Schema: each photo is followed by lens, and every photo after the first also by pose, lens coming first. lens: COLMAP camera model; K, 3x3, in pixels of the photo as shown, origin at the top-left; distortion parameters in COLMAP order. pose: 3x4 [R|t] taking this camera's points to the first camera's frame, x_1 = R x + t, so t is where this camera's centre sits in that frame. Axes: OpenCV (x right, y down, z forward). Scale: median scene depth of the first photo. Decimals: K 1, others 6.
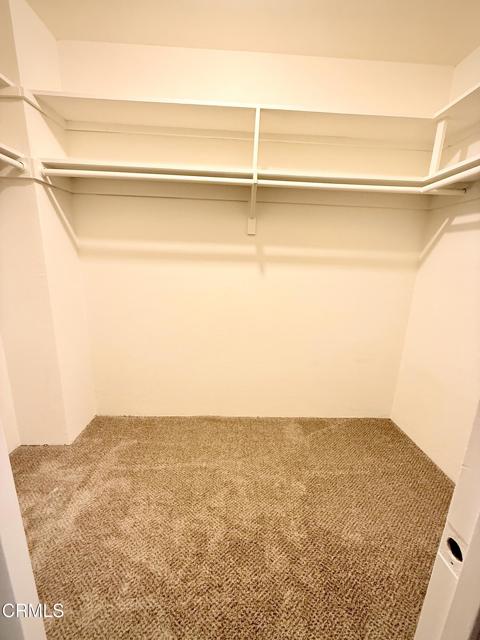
lens RADIAL K [[255.8, 0, 242.1], [0, 255.8, 320.4], [0, 0, 1]] dist [-0.000947, 0.000264]
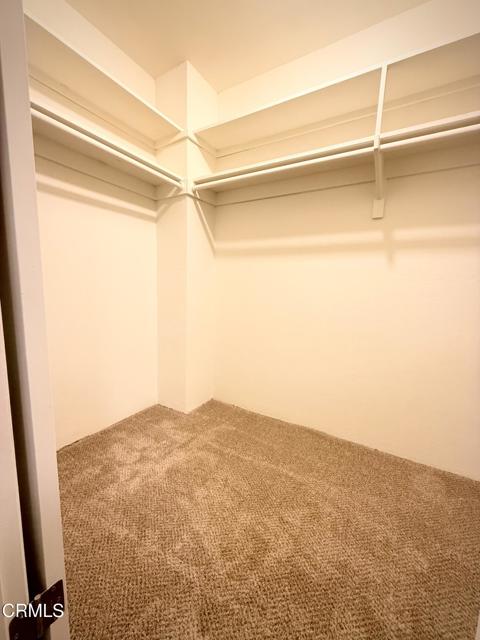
lens RADIAL K [[255.8, 0, 239.7], [0, 255.8, 318.2], [0, 0, 1]] dist [-0.000947, 0.000264]
pose [[0.840880, 0.062562, -0.537594, 0.148816], [-0.126490, 0.988505, -0.082814, 0.139834], [0.526233, 0.137637, 0.839127, 0.105324]]
